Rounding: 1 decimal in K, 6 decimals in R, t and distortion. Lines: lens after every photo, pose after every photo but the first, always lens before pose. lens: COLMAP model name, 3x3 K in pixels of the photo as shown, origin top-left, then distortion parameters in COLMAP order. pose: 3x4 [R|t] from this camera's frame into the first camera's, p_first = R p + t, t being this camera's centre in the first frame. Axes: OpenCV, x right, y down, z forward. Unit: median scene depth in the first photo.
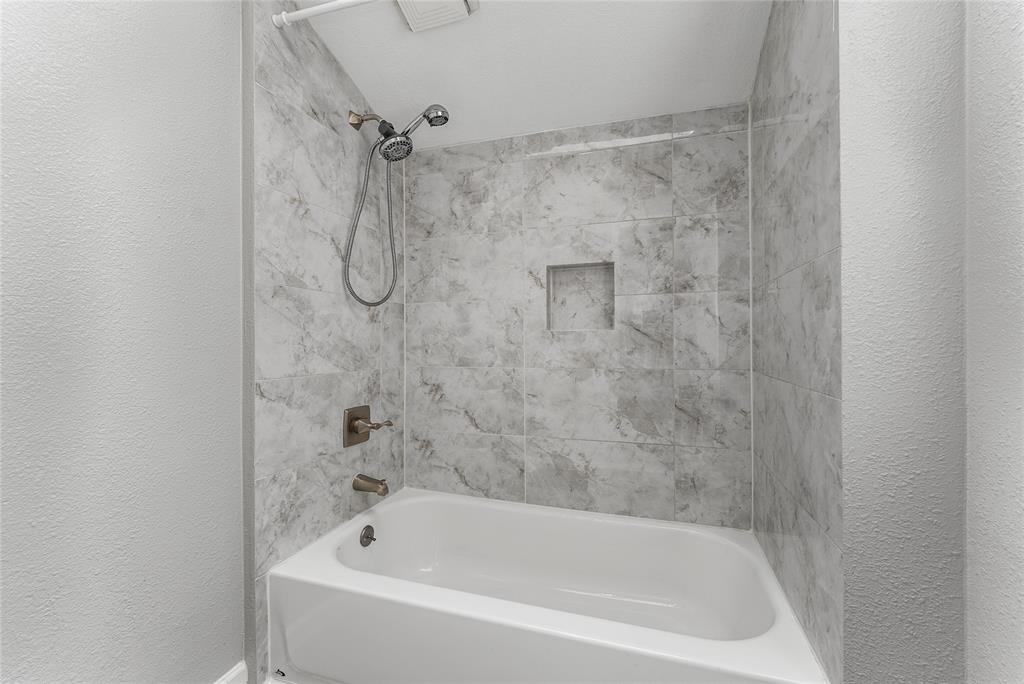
lens RADIAL K [[417.9, 0, 509.5], [0, 417.9, 339.5], [0, 0, 1]] dist [-0.004677, -0.000693]
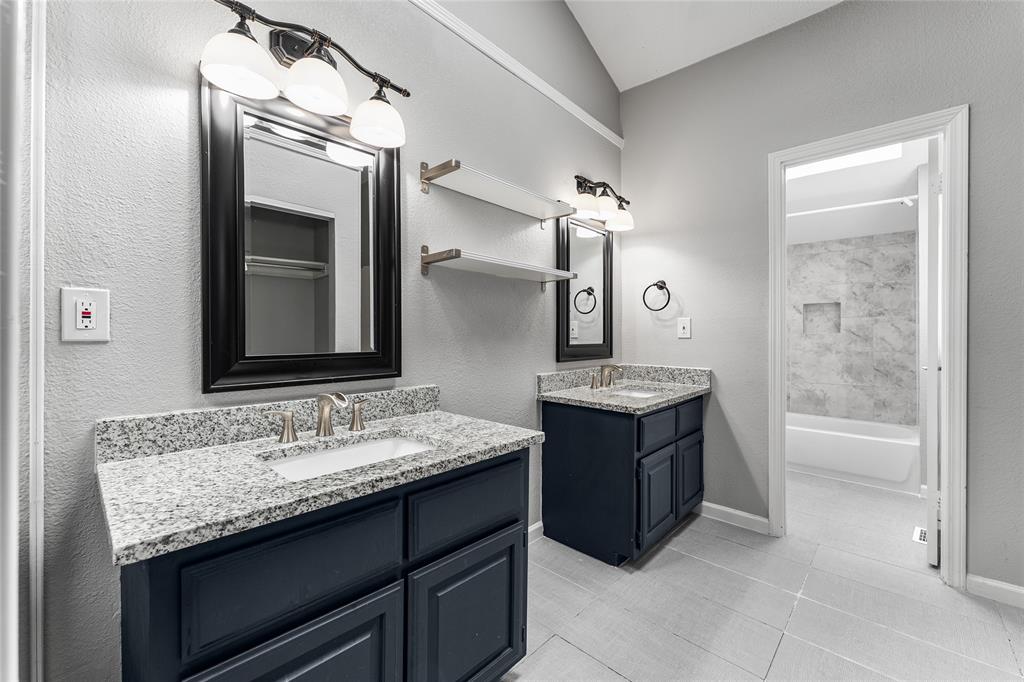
lens RADIAL K [[417.9, 0, 519.6], [0, 417.9, 335.8], [0, 0, 1]] dist [-0.004677, -0.000693]
pose [[0.906862, 0.007707, -0.421357, -0.356480], [-0.009689, 0.999950, -0.002563, 0.011836], [0.421316, 0.006407, 0.906891, -1.698798]]
